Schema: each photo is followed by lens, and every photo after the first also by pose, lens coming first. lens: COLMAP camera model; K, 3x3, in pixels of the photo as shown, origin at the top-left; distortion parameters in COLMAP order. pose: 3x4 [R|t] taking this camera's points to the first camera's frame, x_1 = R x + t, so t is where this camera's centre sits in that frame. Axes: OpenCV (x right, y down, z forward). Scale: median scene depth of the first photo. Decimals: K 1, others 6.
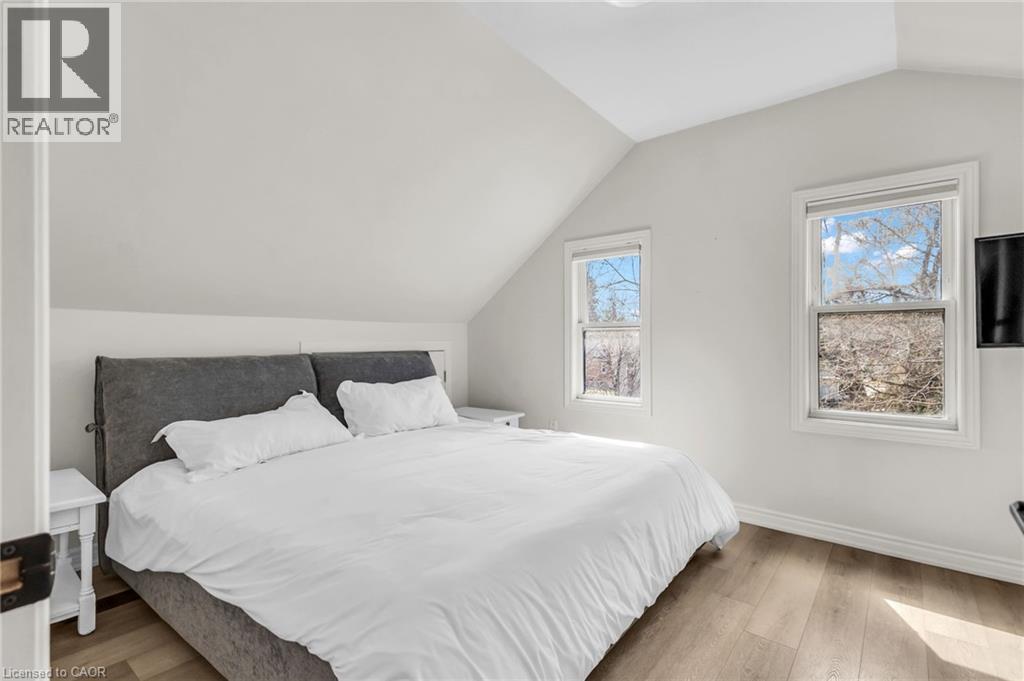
lens RADIAL K [[474.7, 0, 511.6], [0, 474.7, 341.1], [0, 0, 1]] dist [0.003124, -0.001045]
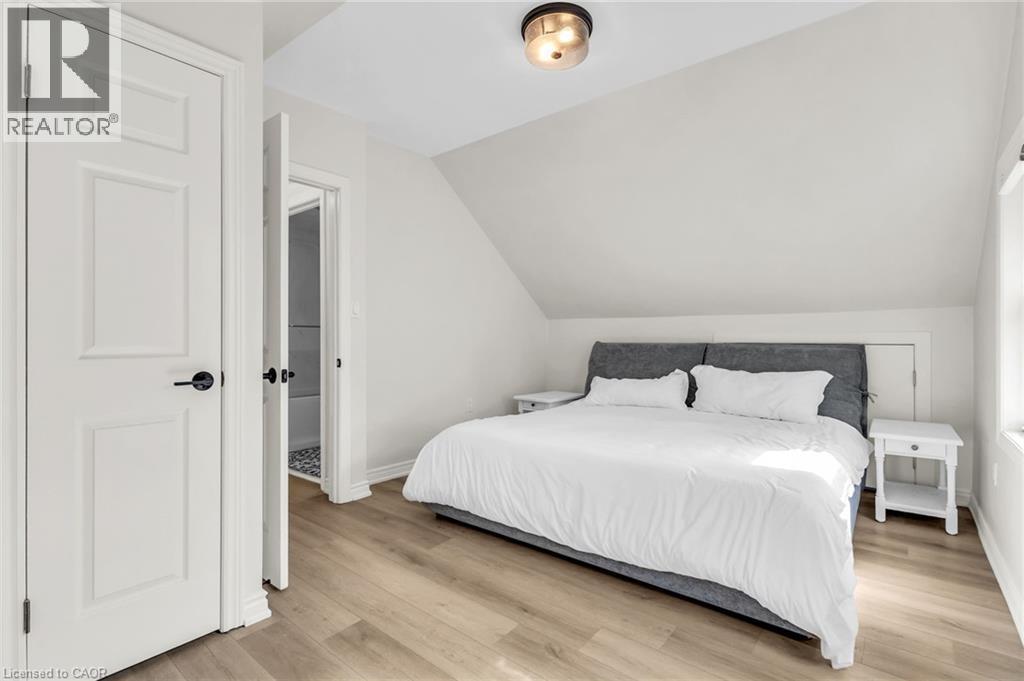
lens RADIAL K [[474.7, 0, 512.3], [0, 474.7, 338.2], [0, 0, 1]] dist [0.003124, -0.001045]
pose [[0.023647, 0.000635, -0.999720, 0.880726], [-0.002495, 0.999997, 0.000576, 0.015602], [0.999717, 0.002481, 0.023649, 0.484372]]
